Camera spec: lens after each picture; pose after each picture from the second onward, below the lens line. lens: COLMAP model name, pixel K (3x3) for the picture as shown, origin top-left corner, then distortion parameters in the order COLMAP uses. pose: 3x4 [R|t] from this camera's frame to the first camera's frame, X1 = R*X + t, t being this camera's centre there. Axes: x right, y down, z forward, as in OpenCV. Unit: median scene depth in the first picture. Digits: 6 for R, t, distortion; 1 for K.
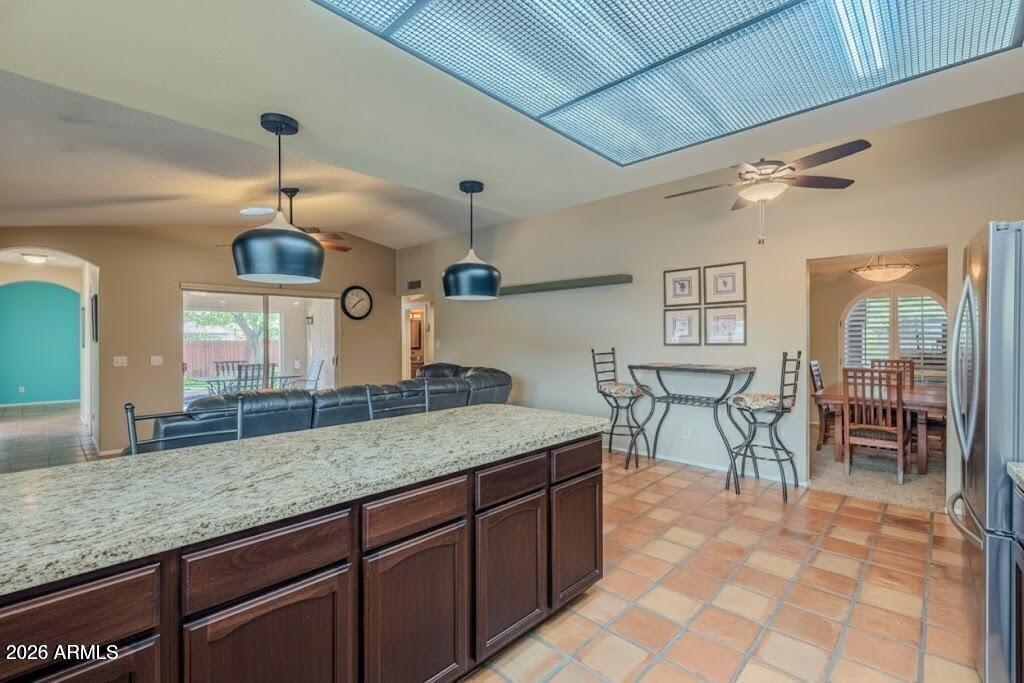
lens RADIAL K [[459.7, 0, 508.9], [0, 459.7, 343.5], [0, 0, 1]] dist [0.000867, -0.001525]
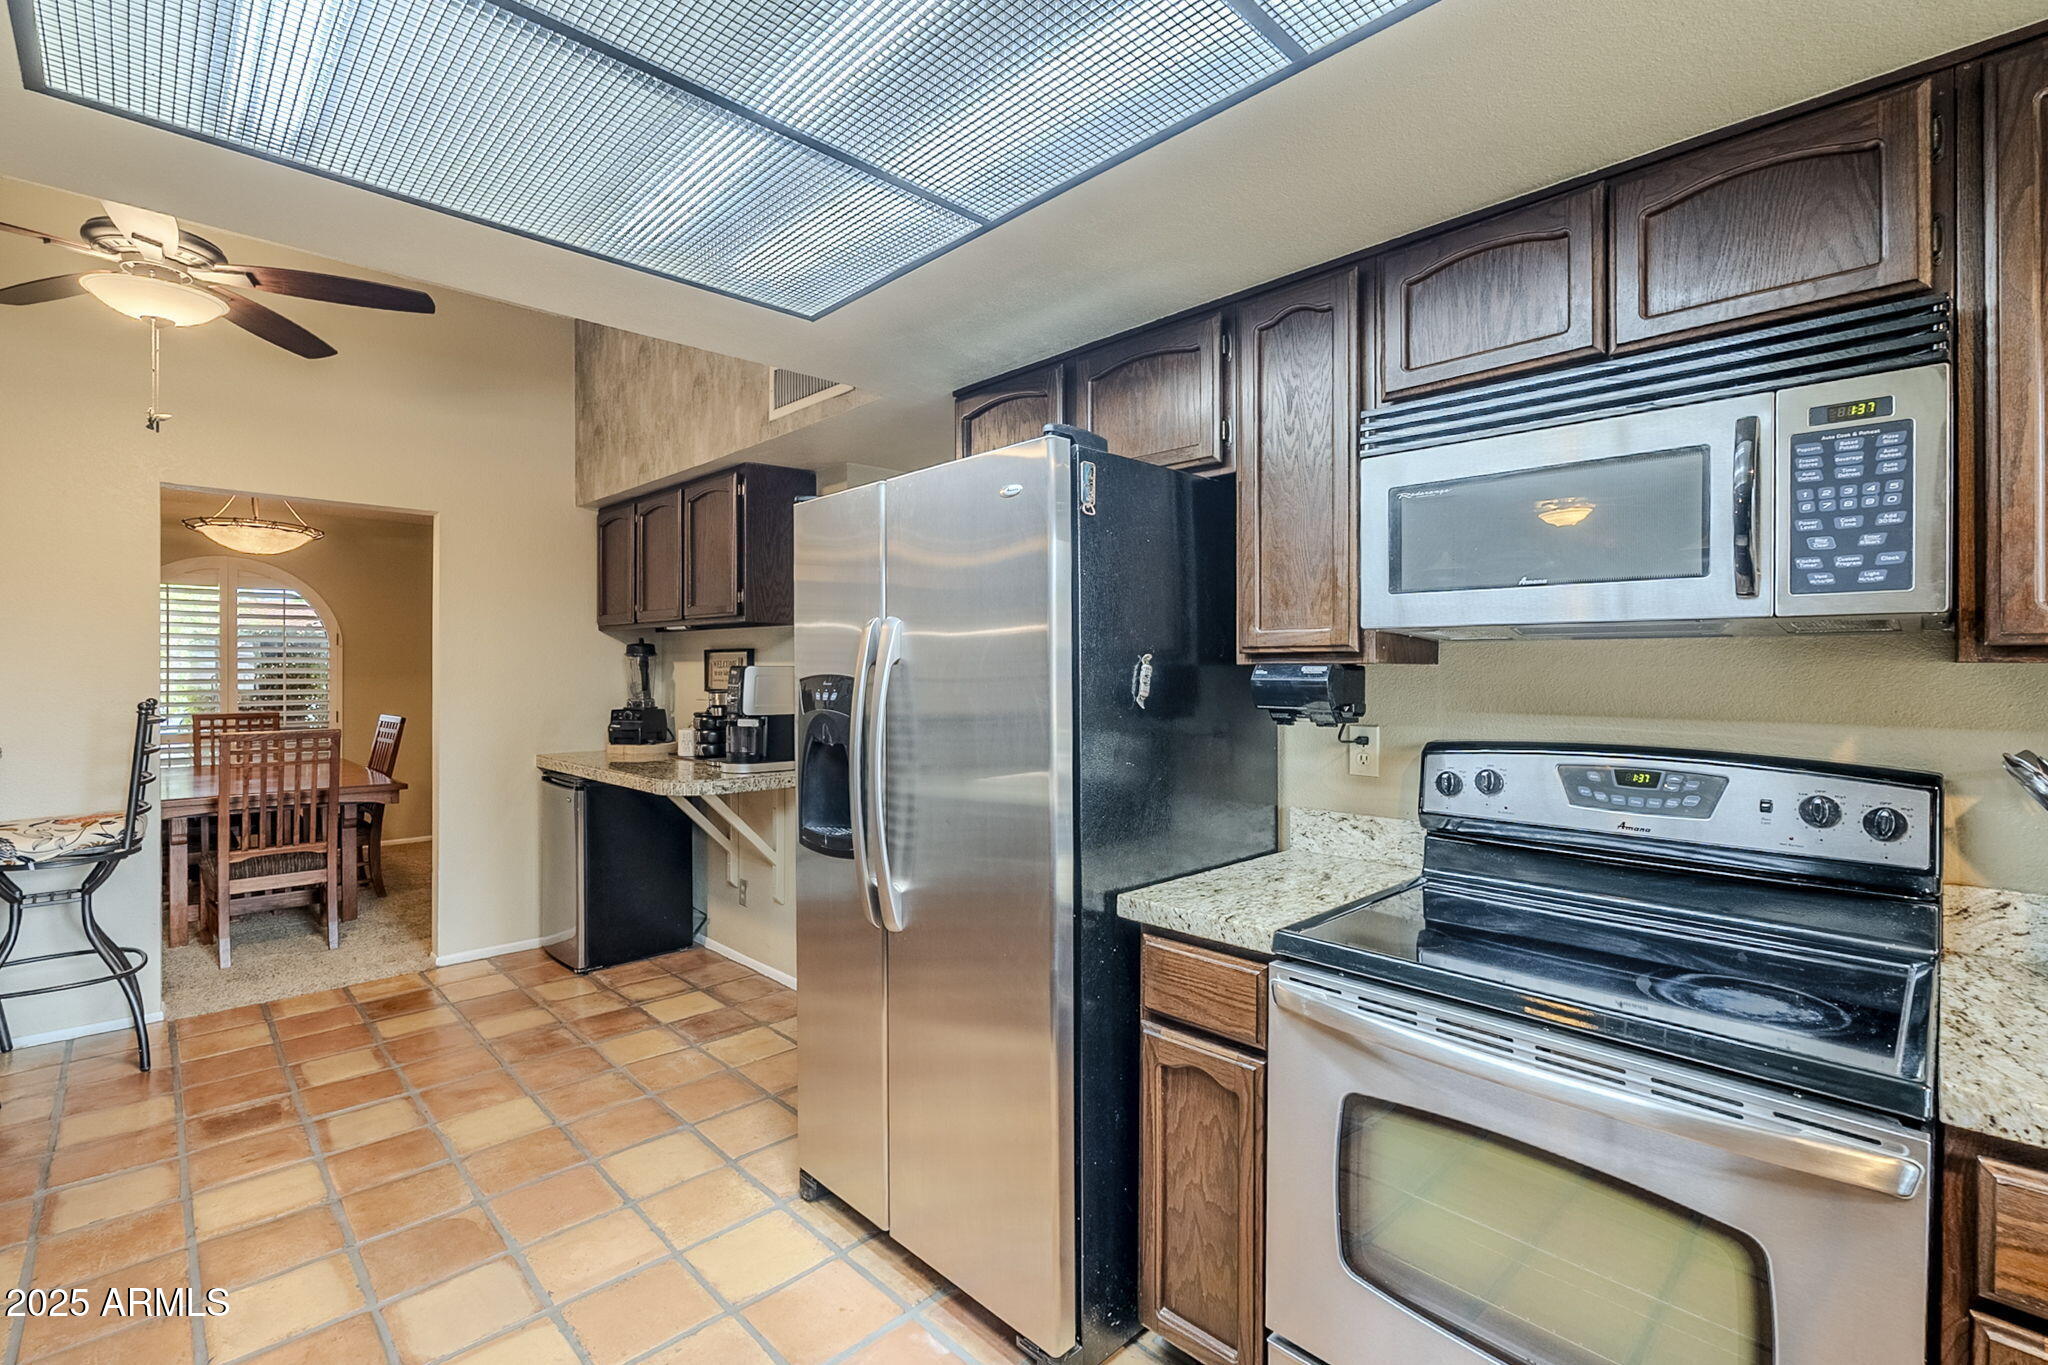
lens RADIAL K [[919.3, 0, 1027.1], [0, 919.3, 678.9], [0, 0, 1]] dist [0.000867, -0.001525]
pose [[0.018831, -0.006751, 0.999800, -0.187121], [0.009545, 0.999933, 0.006573, -0.000193], [-0.999777, 0.009420, 0.018895, 0.192984]]
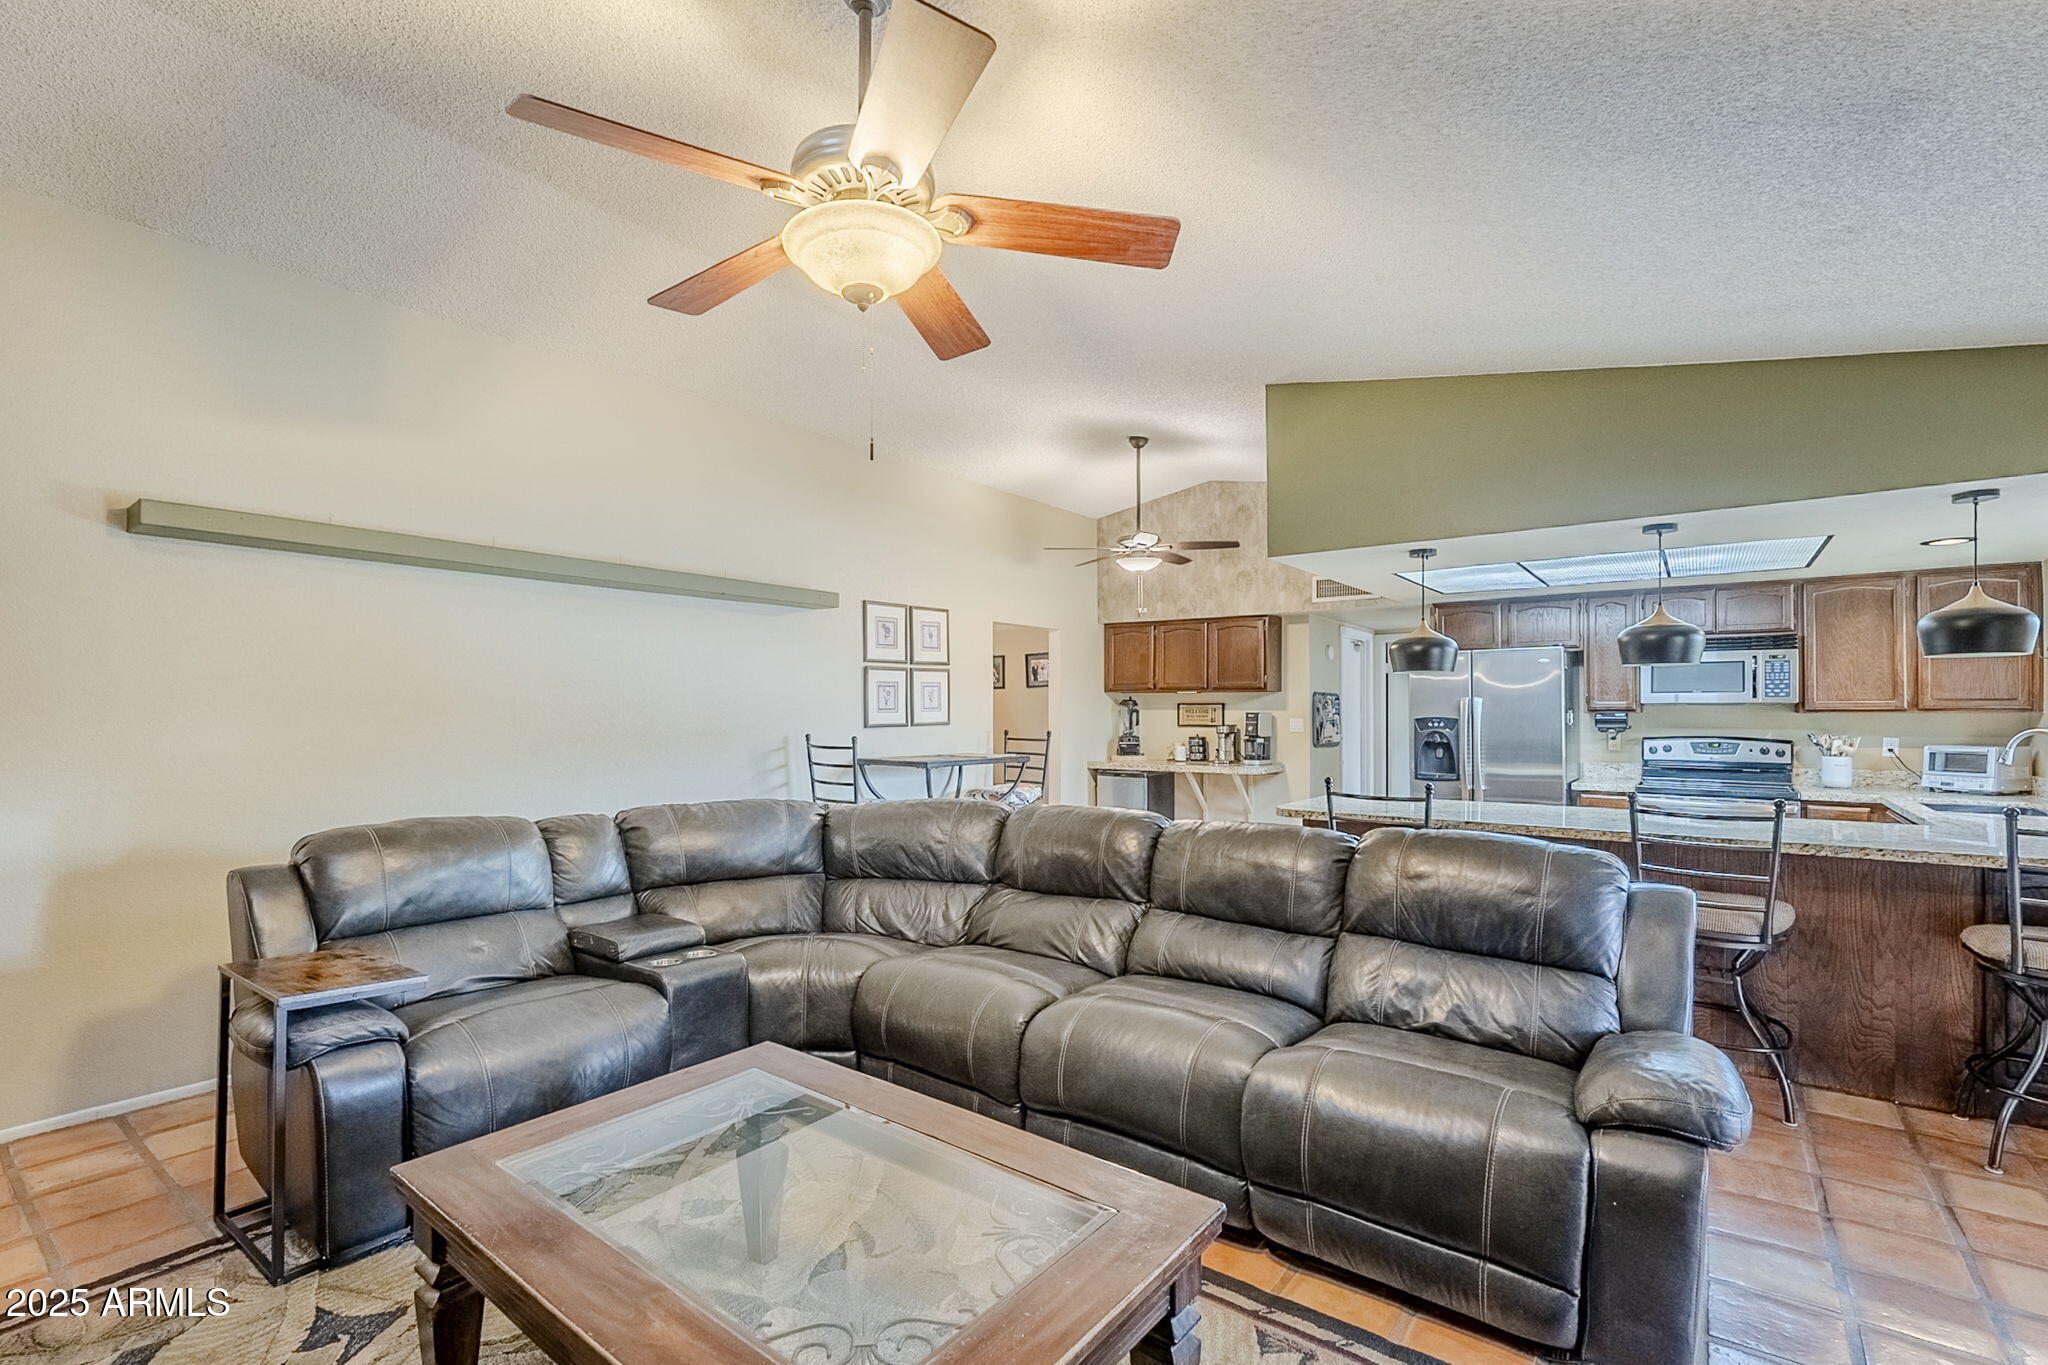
lens RADIAL K [[919.3, 0, 1025.6], [0, 919.3, 722.6], [0, 0, 1]] dist [0.000867, -0.001525]
pose [[-0.122271, -0.007220, 0.992470, -1.314395], [0.010331, 0.999910, 0.008547, -0.012530], [-0.992443, 0.011299, -0.122186, 1.444650]]
